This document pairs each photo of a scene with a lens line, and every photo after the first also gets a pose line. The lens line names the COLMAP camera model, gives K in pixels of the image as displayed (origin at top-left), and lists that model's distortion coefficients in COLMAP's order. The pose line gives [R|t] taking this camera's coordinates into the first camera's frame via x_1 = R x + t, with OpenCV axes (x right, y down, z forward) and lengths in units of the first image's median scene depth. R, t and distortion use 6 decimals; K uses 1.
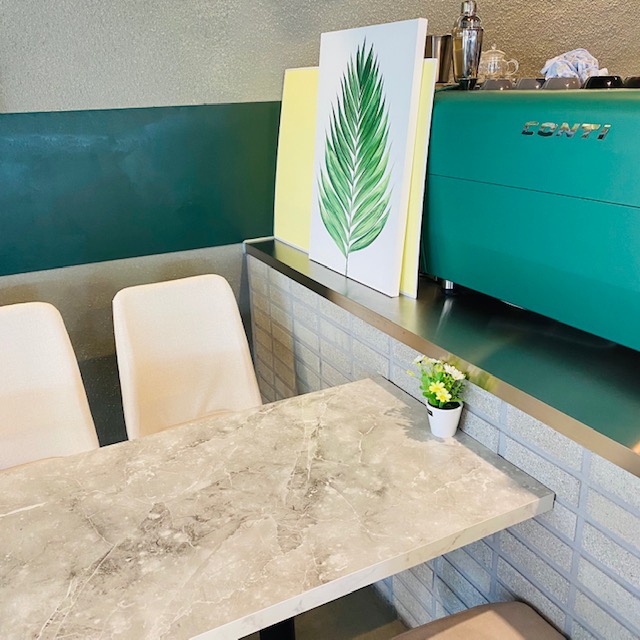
lens RADIAL K [[655.8, 0, 325.3], [0, 655.8, 319.3], [0, 0, 1]] dist [0.012619, 0.000000]
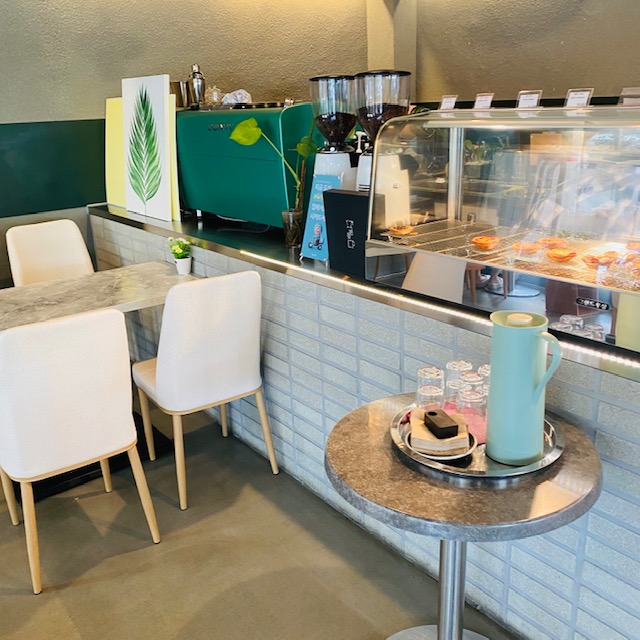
lens RADIAL K [[655.8, 0, 314.5], [0, 655.8, 315.9], [0, 0, 1]] dist [0.012619, 0.000000]
pose [[0.983868, -0.067090, 0.165836, 0.181538], [0.073001, 0.996887, -0.029802, 0.313332], [-0.163321, 0.041427, 0.985703, -0.867964]]
